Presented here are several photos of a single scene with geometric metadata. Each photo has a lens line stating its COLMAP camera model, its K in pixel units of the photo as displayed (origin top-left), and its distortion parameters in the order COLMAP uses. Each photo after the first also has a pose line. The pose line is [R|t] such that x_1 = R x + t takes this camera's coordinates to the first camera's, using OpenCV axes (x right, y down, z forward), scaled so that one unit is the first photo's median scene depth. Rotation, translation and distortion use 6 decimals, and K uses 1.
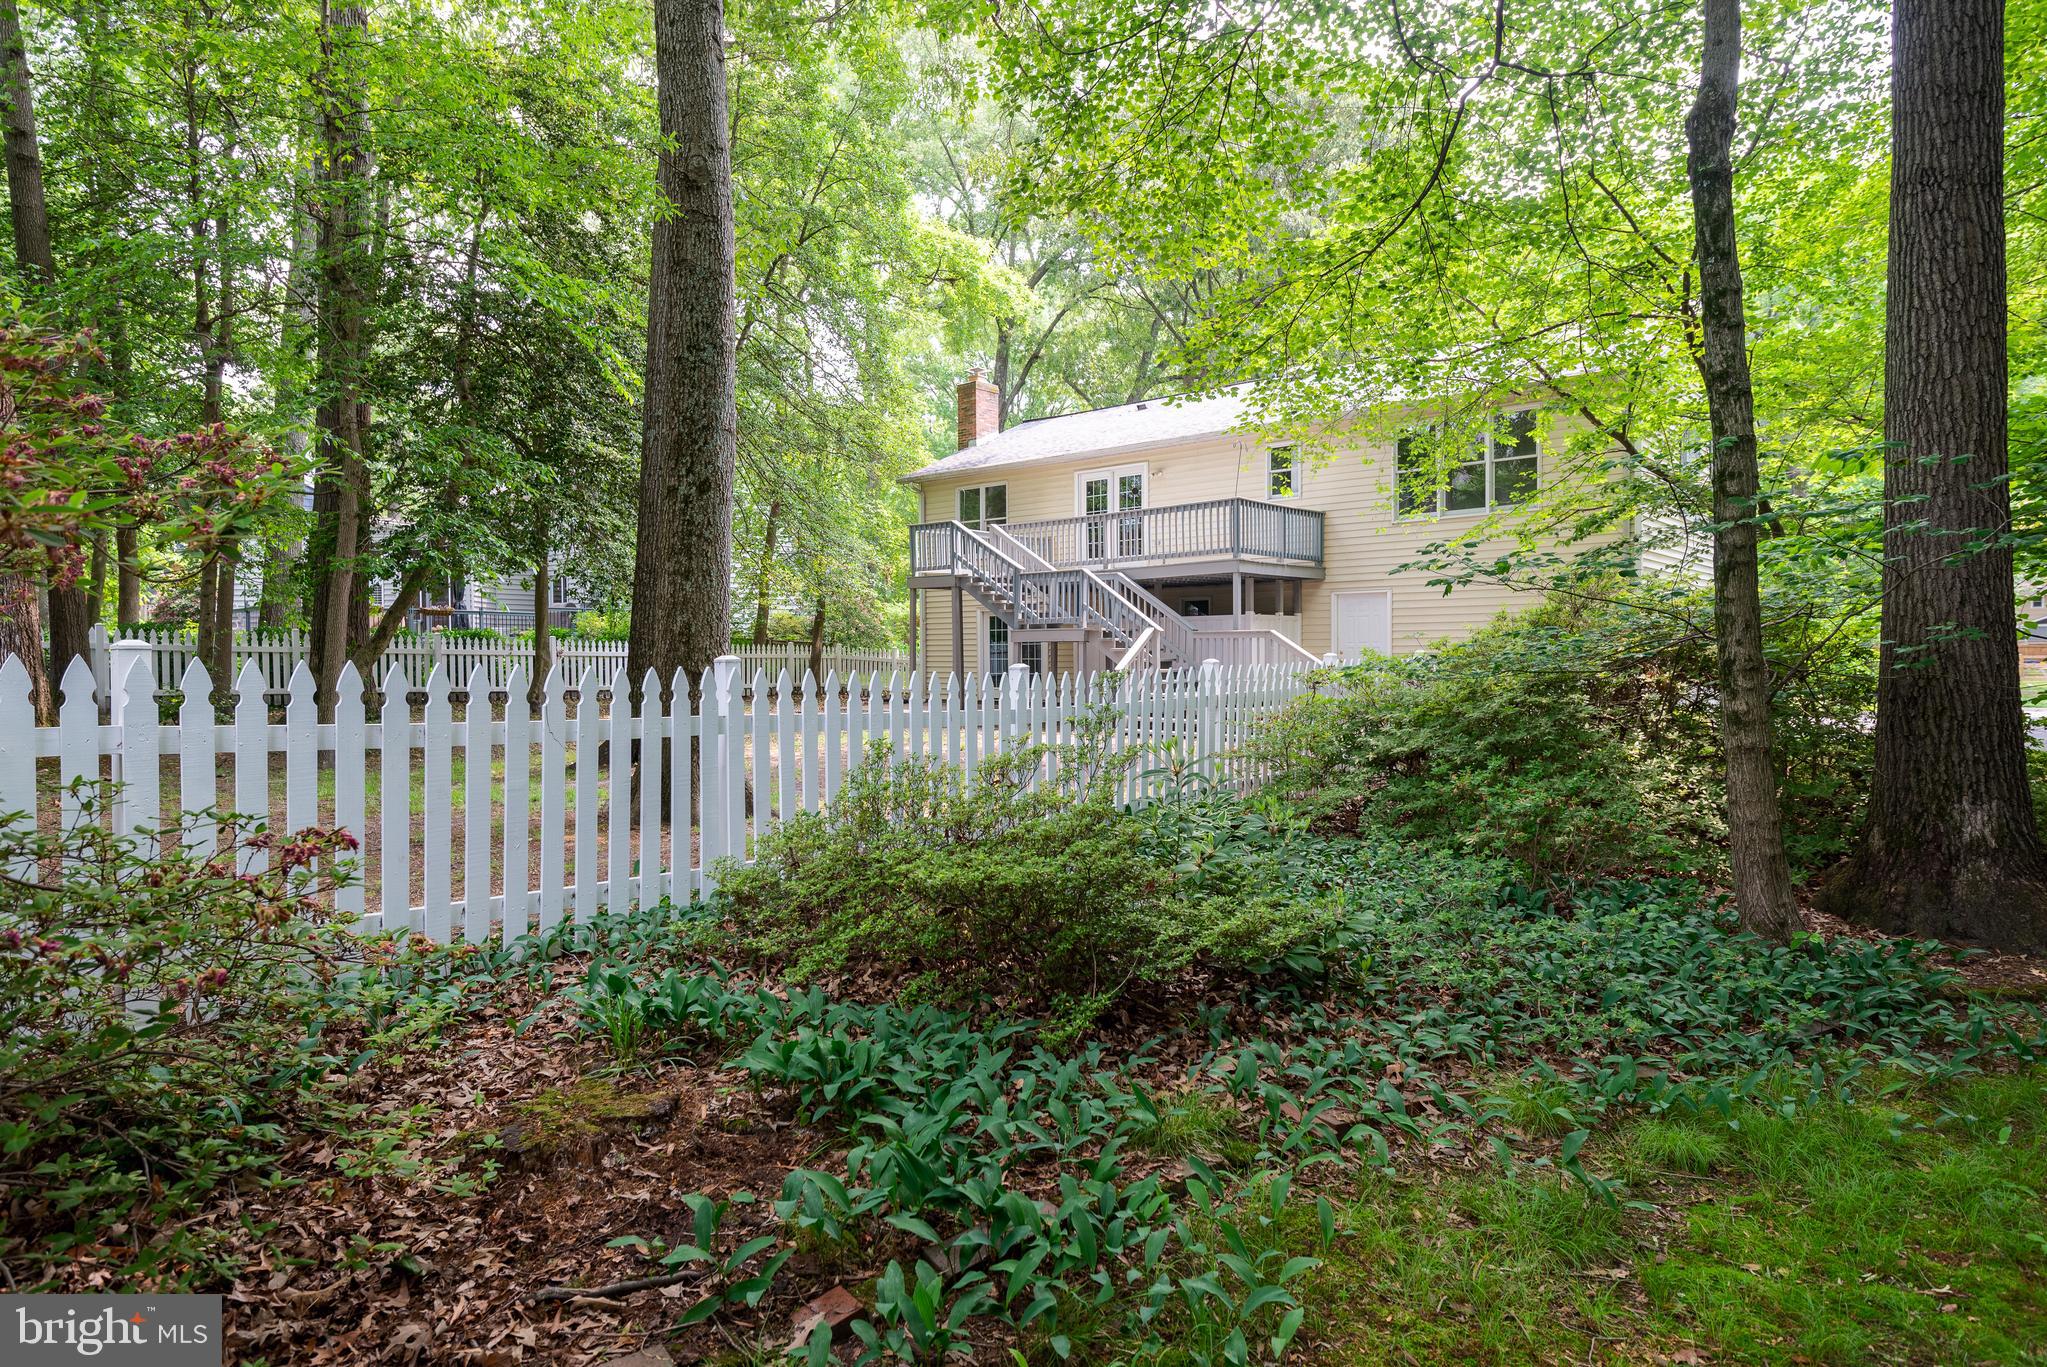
lens RADIAL K [[1189.1, 0, 1023.5], [0, 1189.1, 683.5], [0, 0, 1]] dist [-0.001184, -0.000108]
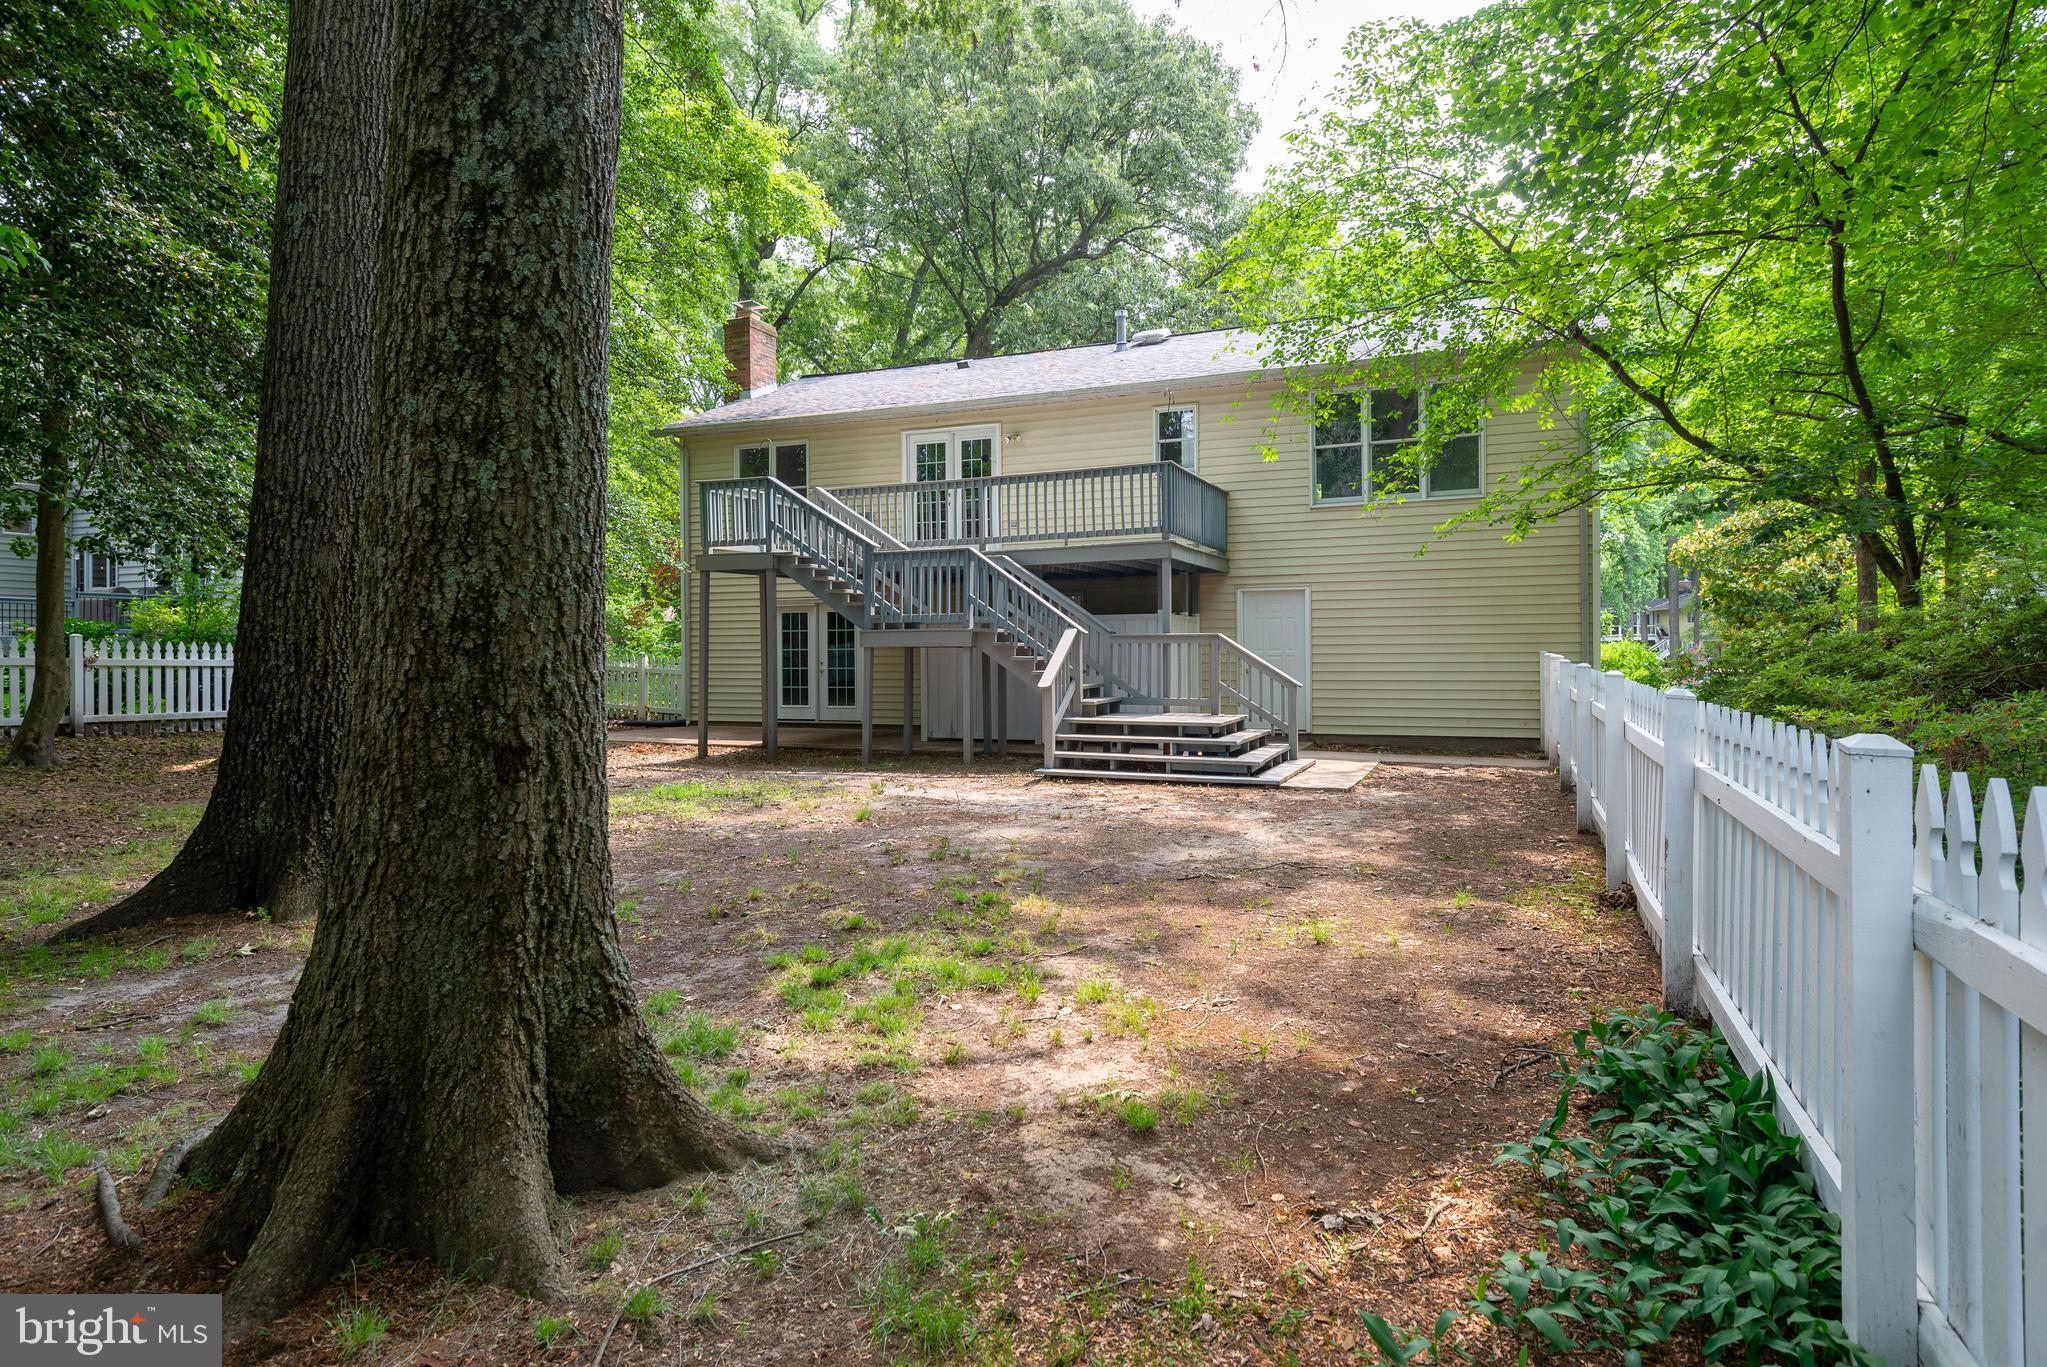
lens RADIAL K [[1090.3, 0, 1026.0], [0, 1090.3, 644.9], [0, 0, 1]] dist [0.015908, -0.000356]
pose [[0.950830, 0.005021, 0.309673, -0.112992], [0.005874, 0.999396, -0.034237, -0.012650], [-0.309658, 0.034373, 0.950226, 0.327498]]
